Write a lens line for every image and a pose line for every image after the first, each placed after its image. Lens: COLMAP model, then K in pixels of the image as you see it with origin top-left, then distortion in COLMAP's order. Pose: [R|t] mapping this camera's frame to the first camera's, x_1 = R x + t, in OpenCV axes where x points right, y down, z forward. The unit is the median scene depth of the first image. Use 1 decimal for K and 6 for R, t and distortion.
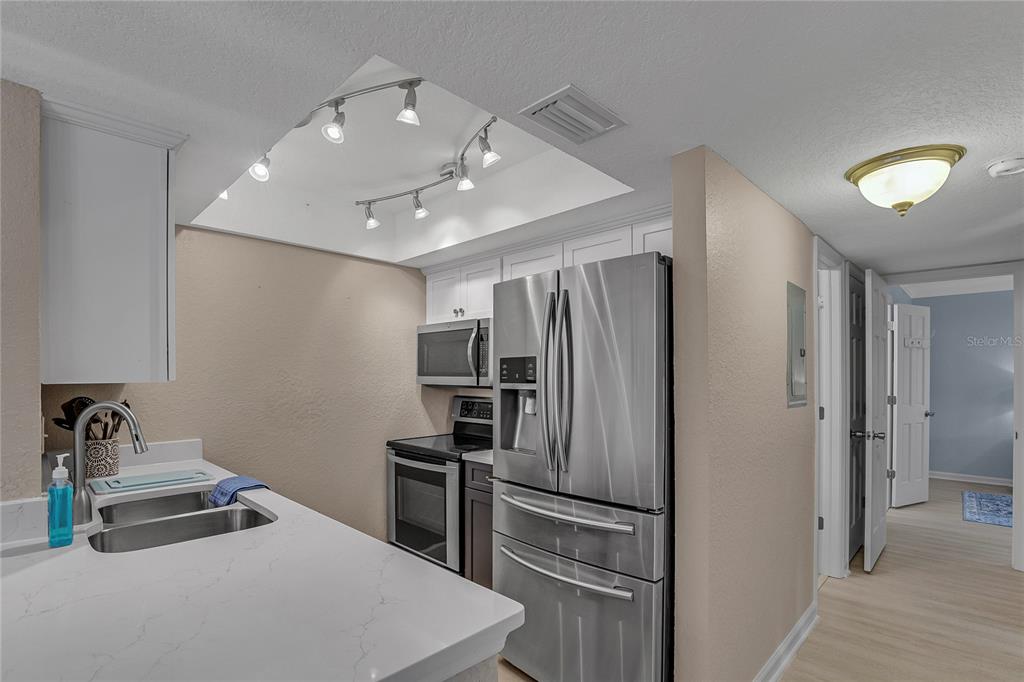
lens RADIAL K [[505.0, 0, 497.2], [0, 505.0, 377.0], [0, 0, 1]] dist [-0.013875, -0.000941]
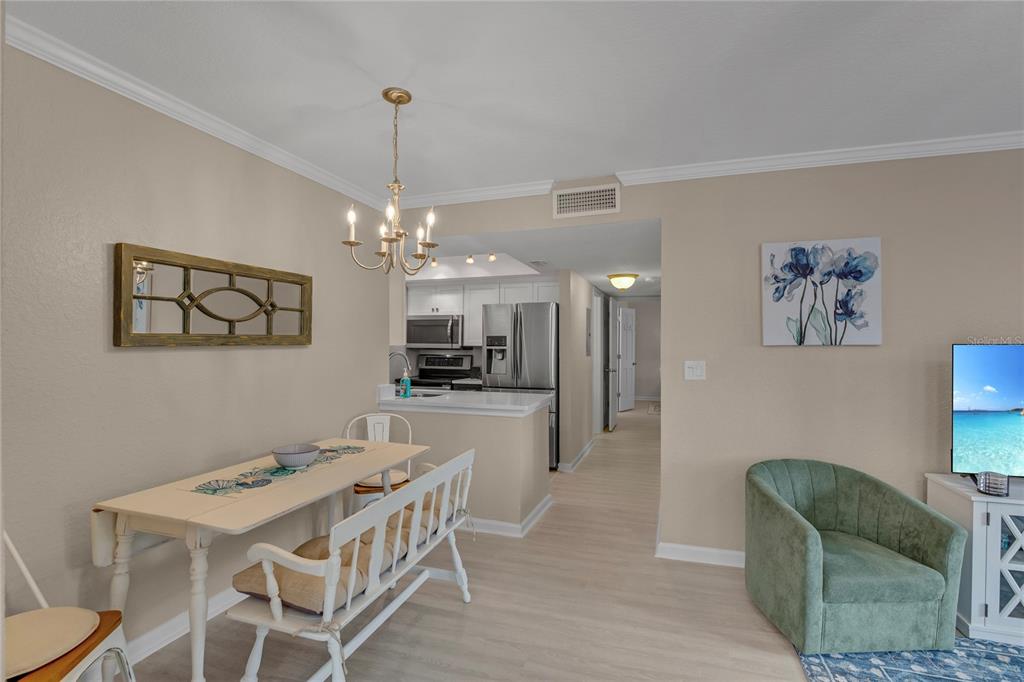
lens RADIAL K [[468.9, 0, 512.0], [0, 468.9, 342.4], [0, 0, 1]] dist [-0.032542, 0.004939]
pose [[0.902793, 0.006048, 0.430033, -0.577700], [-0.004642, 0.999980, -0.004317, 0.001213], [-0.430051, 0.001901, 0.902803, -0.724768]]
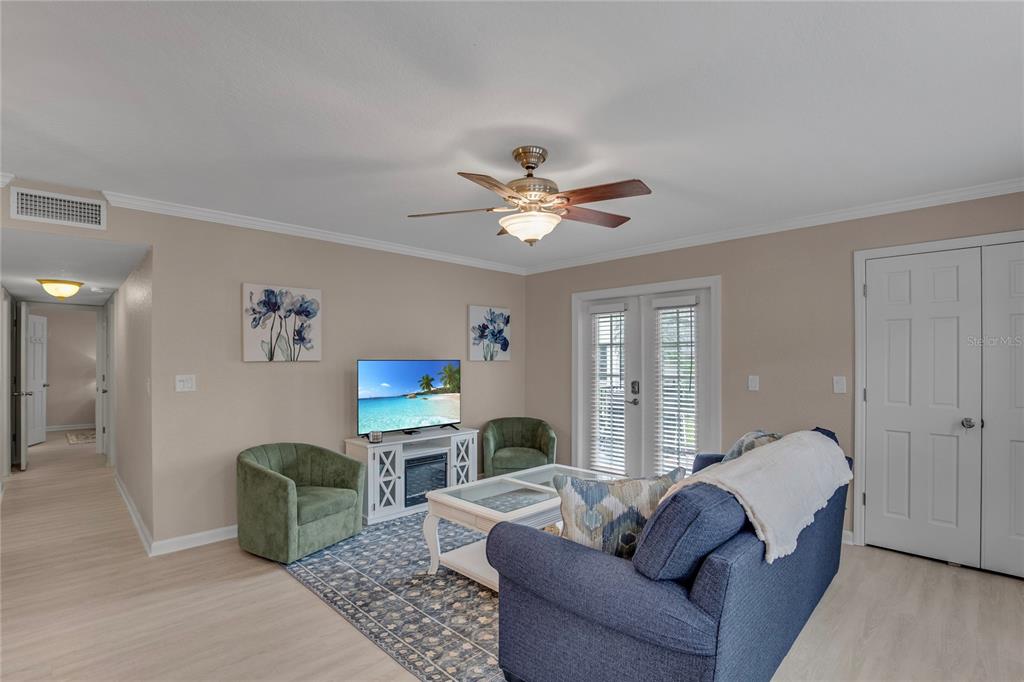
lens RADIAL K [[468.9, 0, 508.1], [0, 468.9, 359.7], [0, 0, 1]] dist [-0.032542, 0.004939]
pose [[0.030137, 0.003192, 0.999541, -0.855427], [0.000995, 0.999994, -0.003224, 0.000817], [-0.999545, 0.001091, 0.030133, -0.807438]]
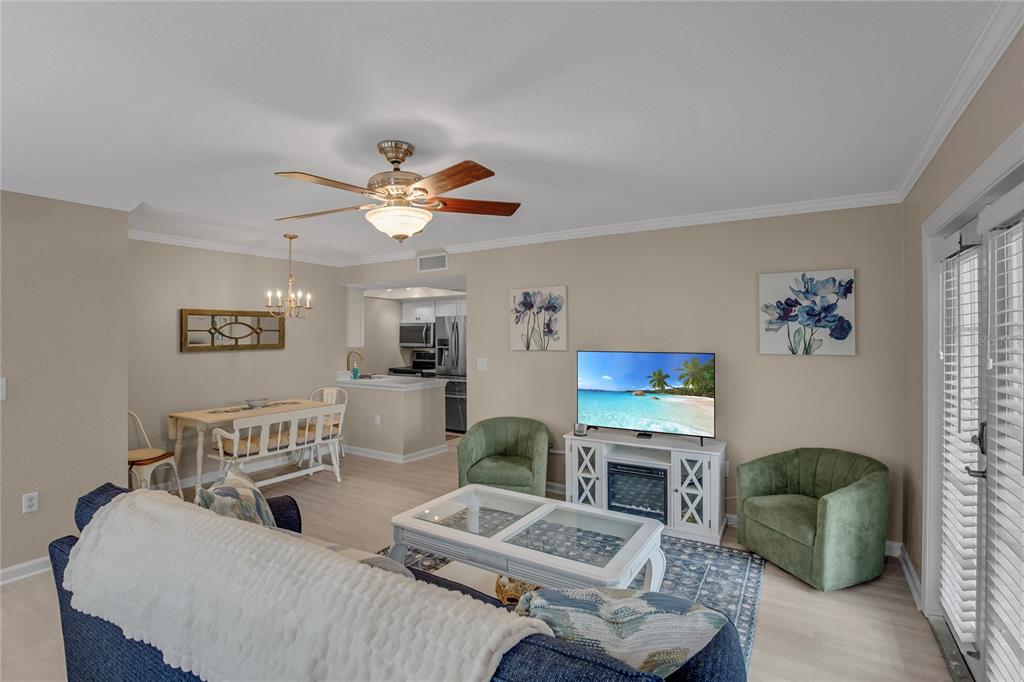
lens RADIAL K [[468.9, 0, 507.2], [0, 468.9, 332.1], [0, 0, 1]] dist [-0.032542, 0.004939]
pose [[0.975557, 0.002086, 0.219735, -0.159000], [-0.000276, 0.999966, -0.008269, -0.039394], [-0.219745, 0.008007, 0.975524, -1.499273]]
